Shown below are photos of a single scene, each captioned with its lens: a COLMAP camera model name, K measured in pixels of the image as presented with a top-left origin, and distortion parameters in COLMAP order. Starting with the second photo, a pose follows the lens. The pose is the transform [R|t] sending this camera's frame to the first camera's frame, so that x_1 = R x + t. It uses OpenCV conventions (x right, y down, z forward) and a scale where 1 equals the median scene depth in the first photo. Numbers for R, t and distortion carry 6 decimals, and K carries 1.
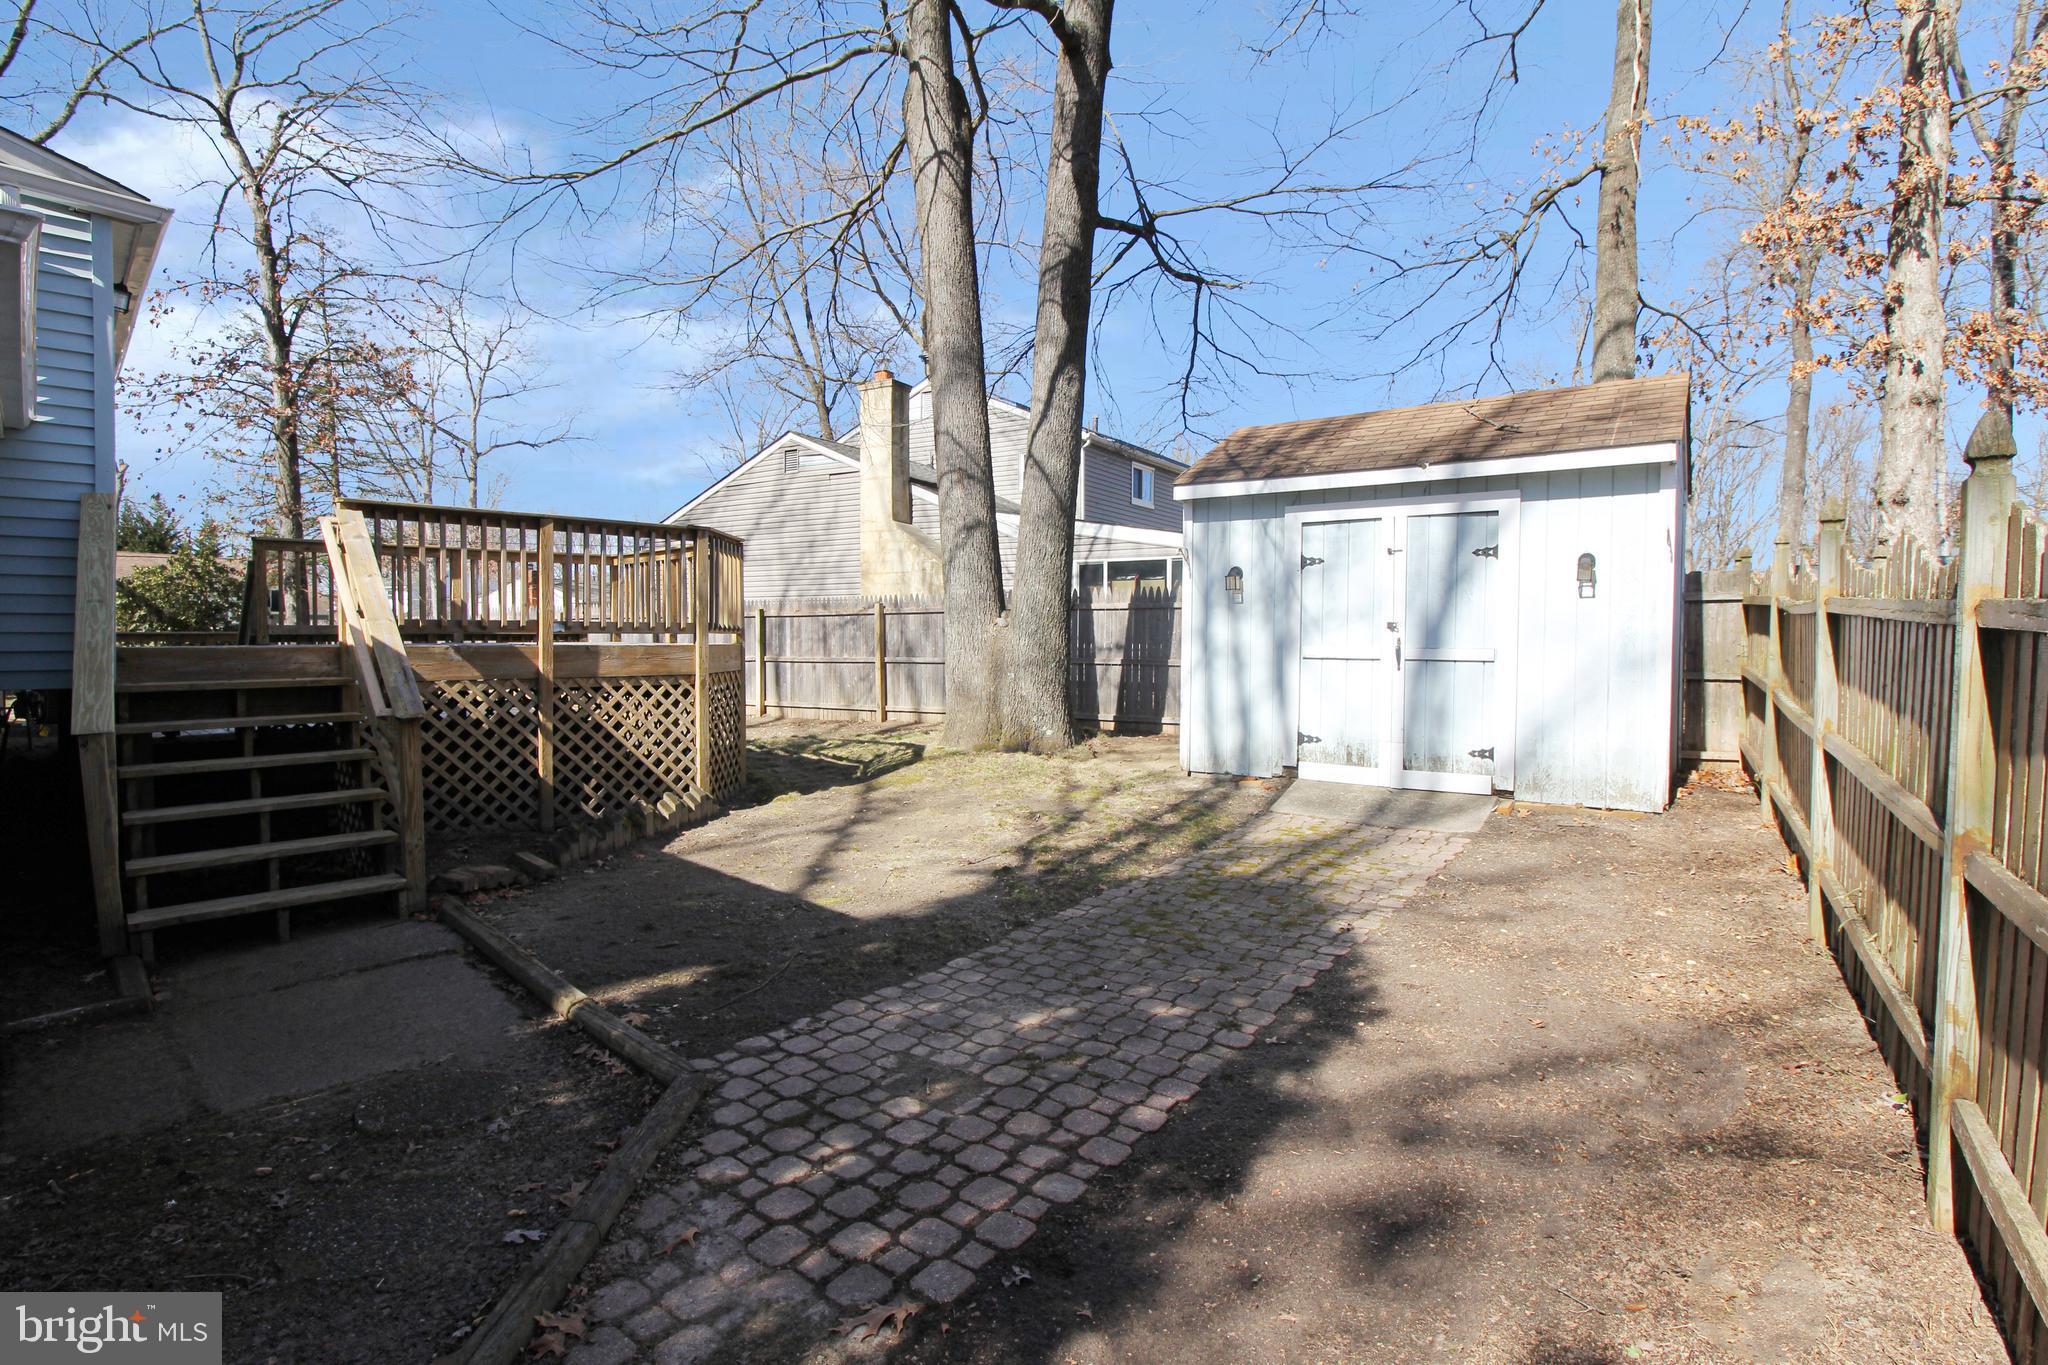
lens RADIAL K [[996.7, 0, 1024.0], [0, 996.7, 682.5], [0, 0, 1]] dist [-0.013412, -0.000428]
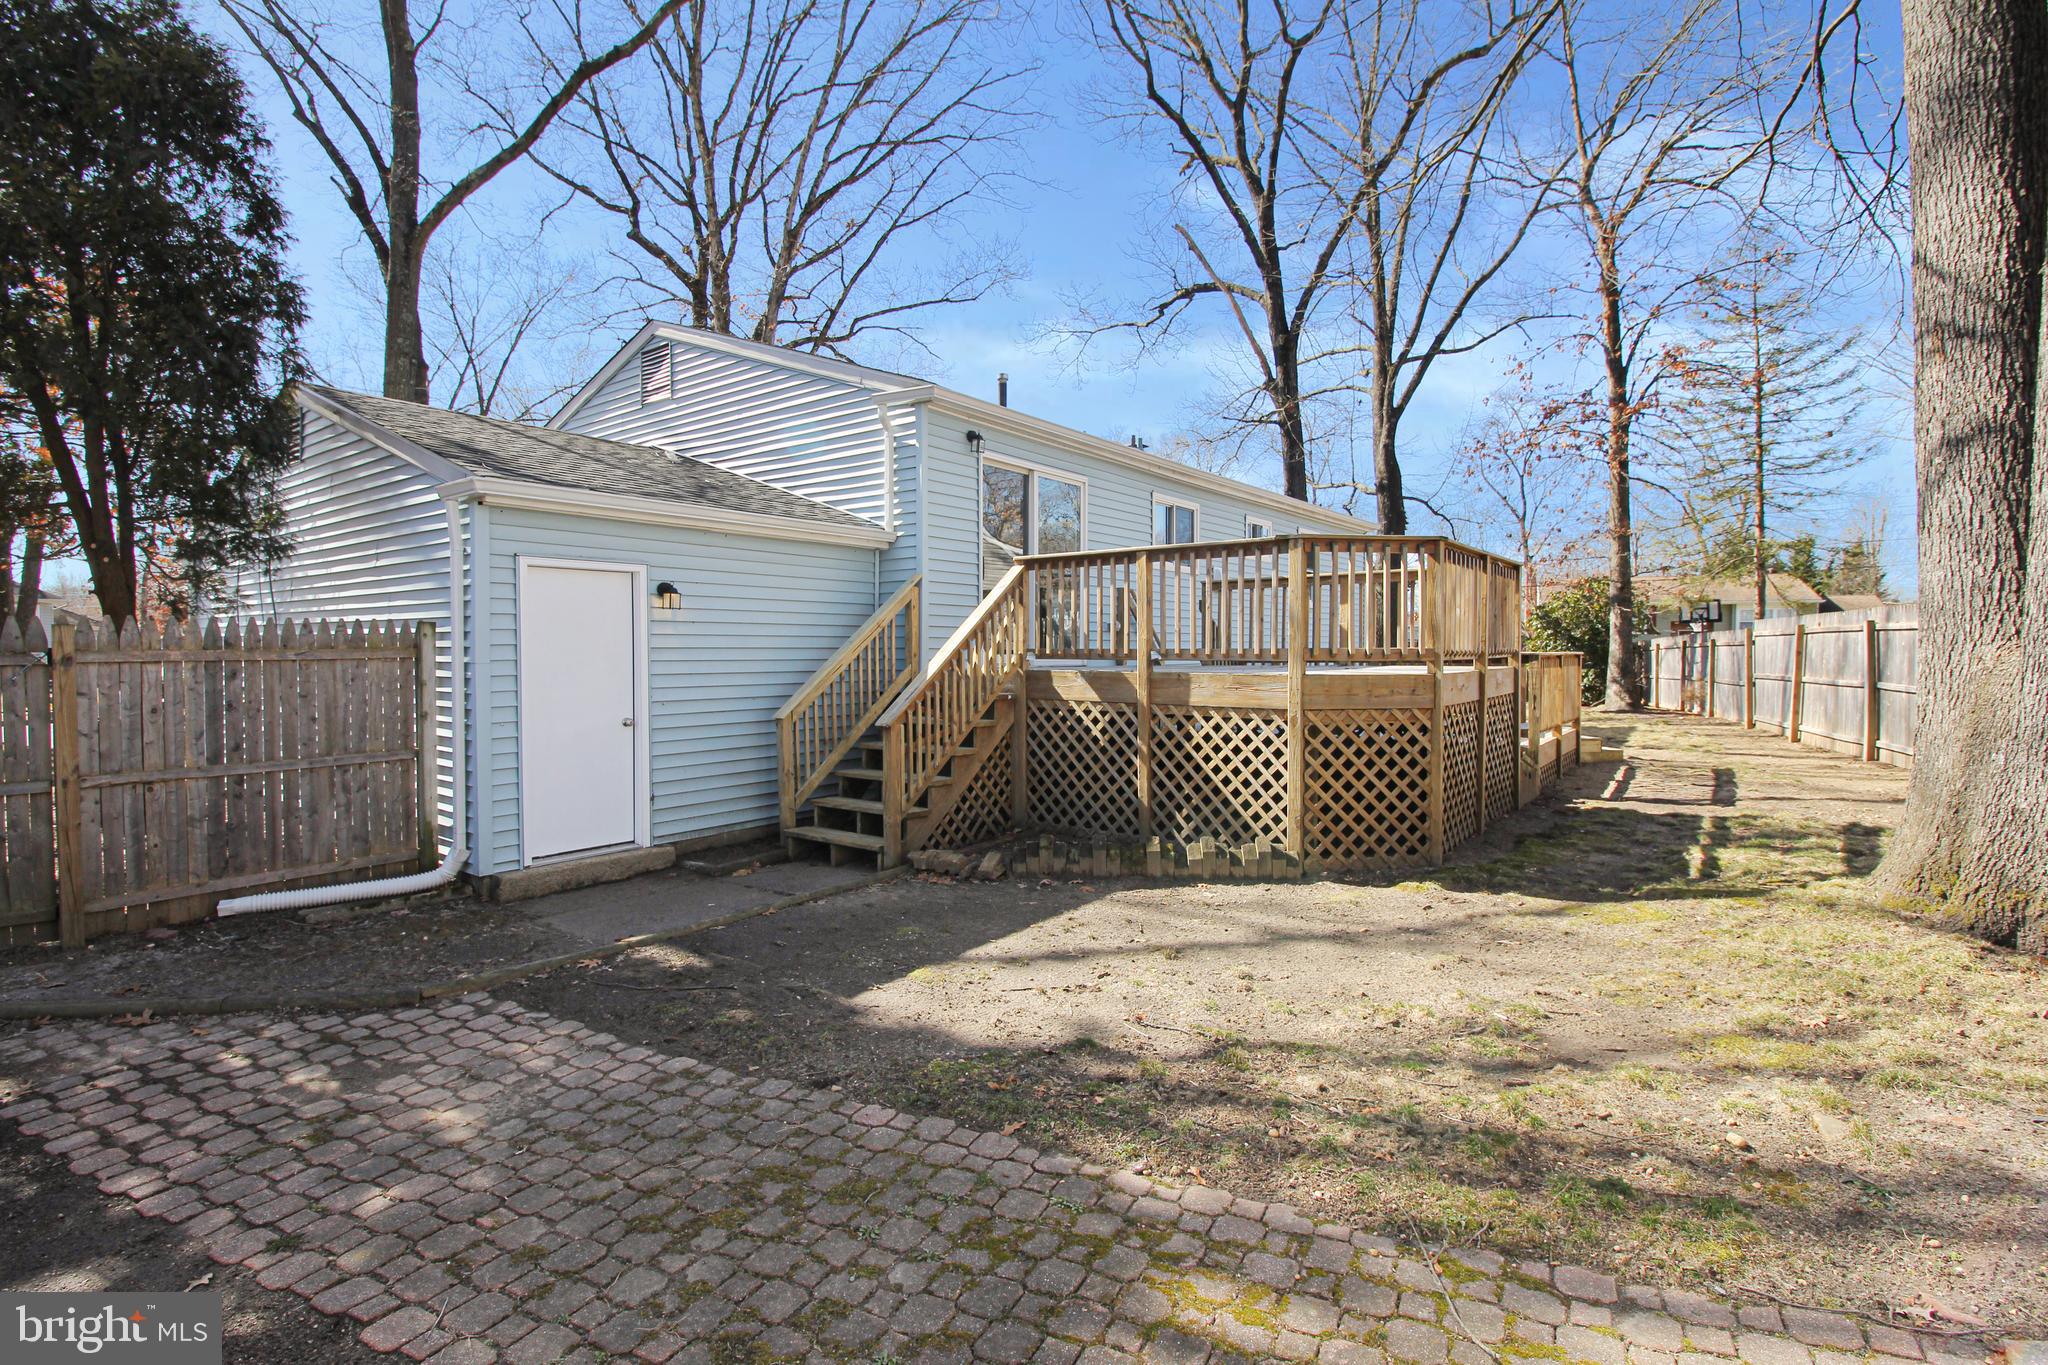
lens RADIAL K [[937.6, 0, 1024.0], [0, 937.6, 682.5], [0, 0, 1]] dist [-0.003436, -0.011111]
pose [[0.132572, 0.034896, -0.990559, 0.794227], [-0.043029, 0.998641, 0.029422, -0.083630], [0.990239, 0.038722, 0.133894, 1.230817]]
